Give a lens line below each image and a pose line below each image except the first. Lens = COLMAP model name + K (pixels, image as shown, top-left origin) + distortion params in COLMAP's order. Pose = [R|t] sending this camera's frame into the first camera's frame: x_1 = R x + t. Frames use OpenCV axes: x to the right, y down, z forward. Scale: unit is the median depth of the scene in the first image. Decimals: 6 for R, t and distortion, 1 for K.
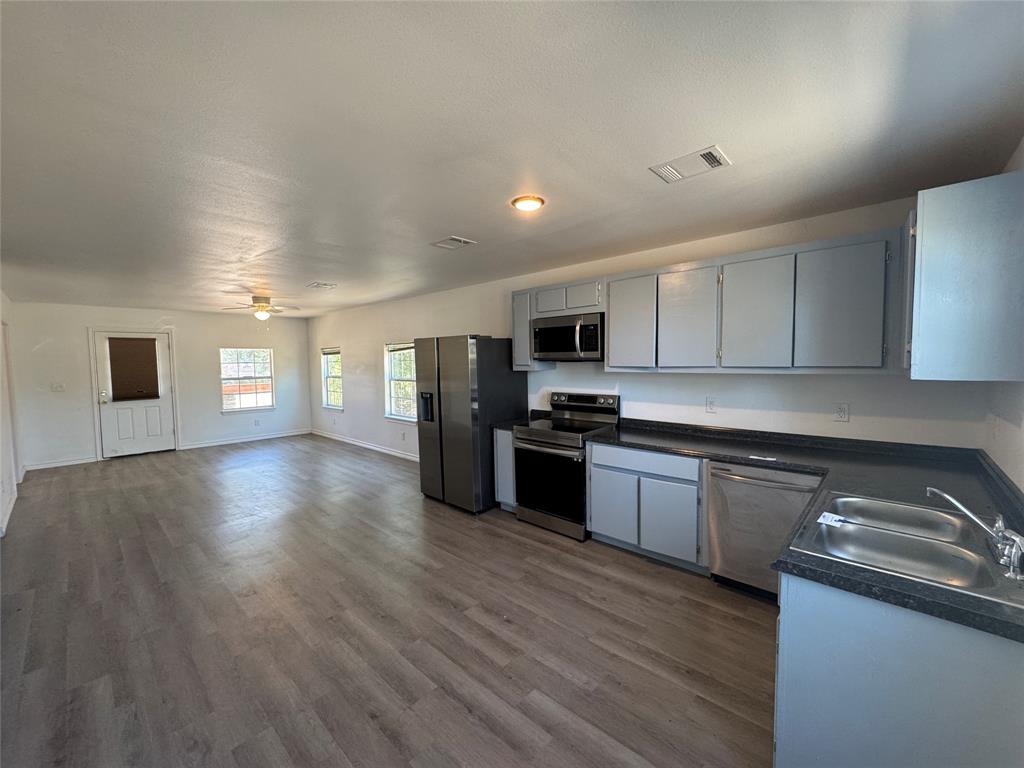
lens RADIAL K [[415.4, 0, 512.0], [0, 415.4, 384.0], [0, 0, 1]] dist [-0.002858, -0.000100]
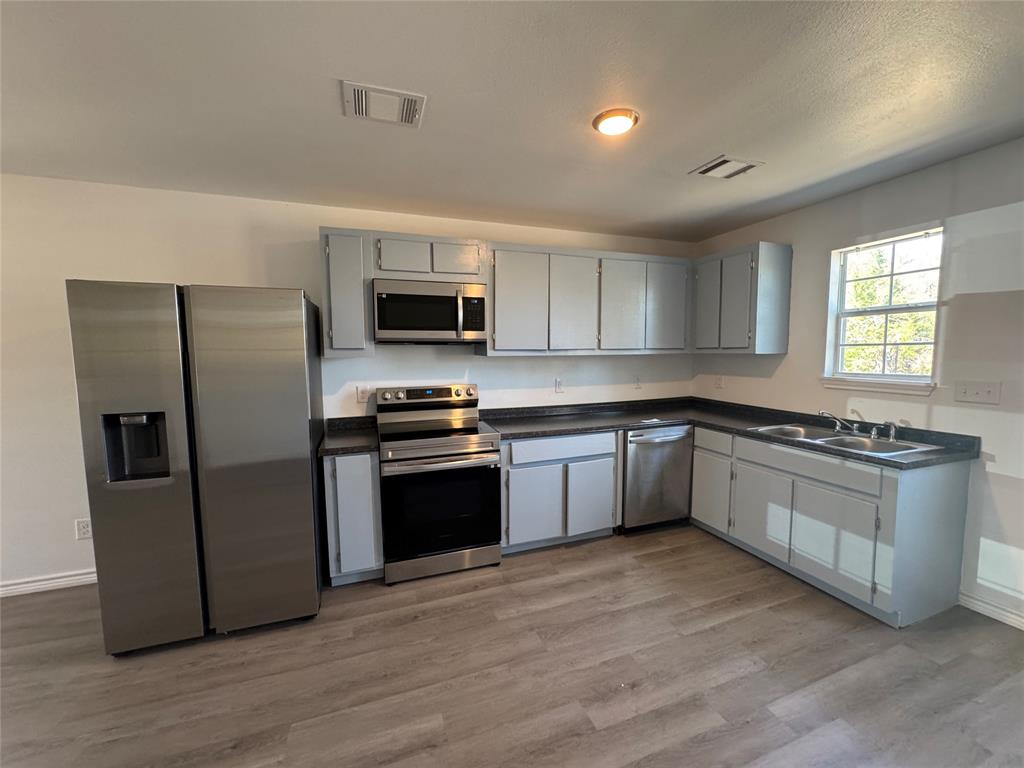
lens RADIAL K [[411.5, 0, 516.2], [0, 411.5, 381.8], [0, 0, 1]] dist [-0.001588, -0.000020]
pose [[0.447826, -0.062236, 0.891952, -0.466993], [0.050529, 0.997742, 0.044249, -0.011125], [-0.892692, 0.025253, 0.449959, 0.538881]]
